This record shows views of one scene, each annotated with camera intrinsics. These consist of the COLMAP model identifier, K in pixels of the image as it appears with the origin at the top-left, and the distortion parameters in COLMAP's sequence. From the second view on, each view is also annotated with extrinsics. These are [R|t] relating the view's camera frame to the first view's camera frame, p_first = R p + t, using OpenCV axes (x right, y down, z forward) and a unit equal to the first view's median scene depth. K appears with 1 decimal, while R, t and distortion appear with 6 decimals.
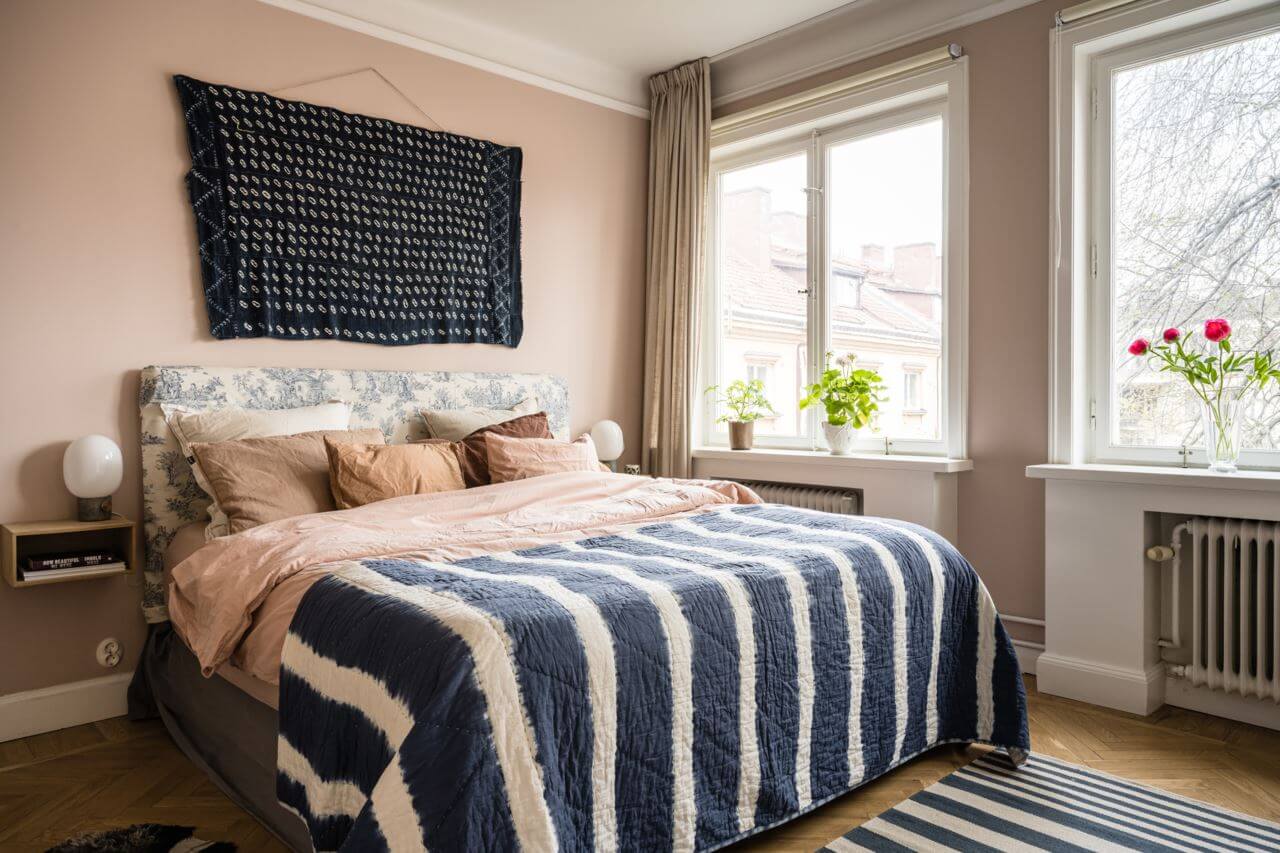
lens RADIAL K [[876.1, 0, 645.5], [0, 876.1, 419.4], [0, 0, 1]] dist [0.001408, -0.002938]
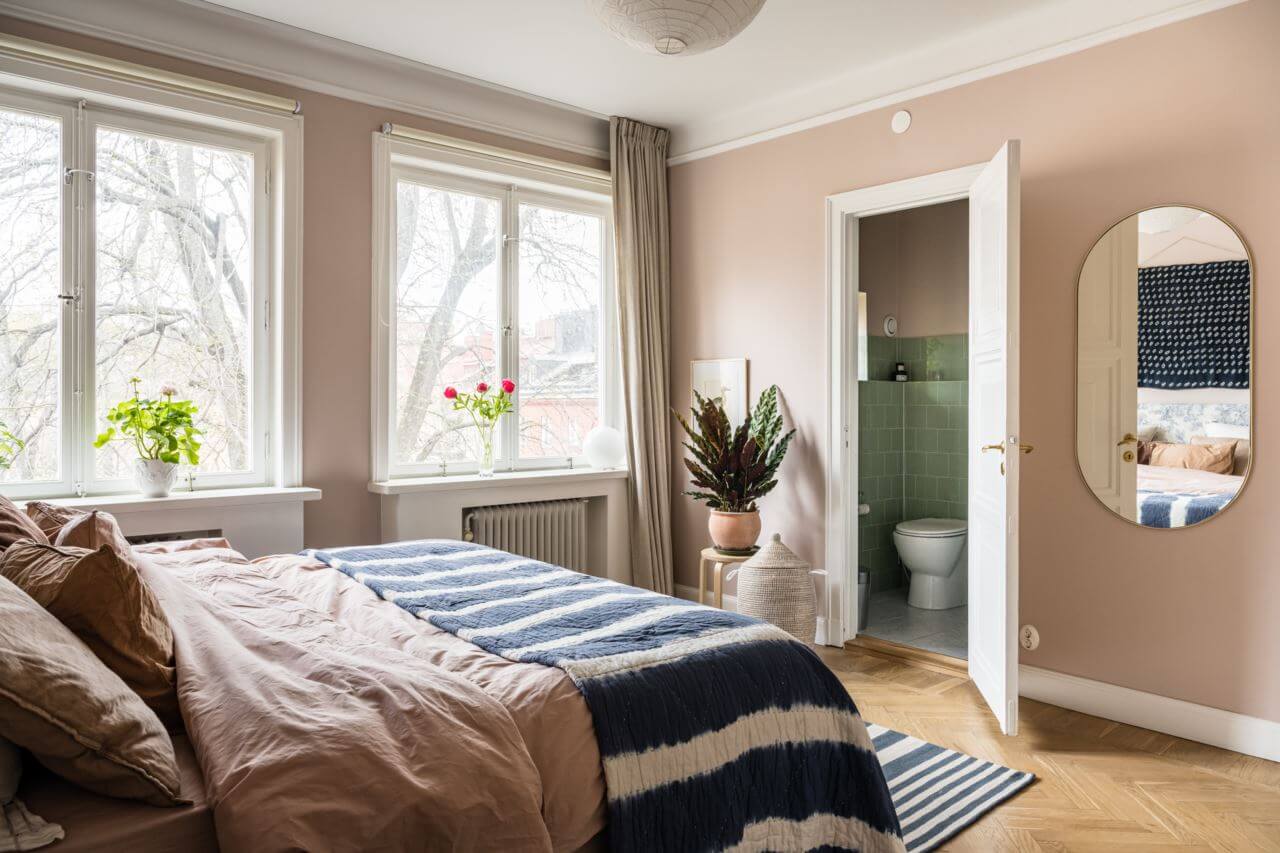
lens RADIAL K [[876.1, 0, 638.9], [0, 876.1, 413.9], [0, 0, 1]] dist [0.001408, -0.002938]
pose [[0.032206, -0.009213, 0.999439, -0.780001], [0.013663, 0.999868, 0.008777, -0.053259], [-0.999388, 0.013372, 0.032328, 0.605997]]
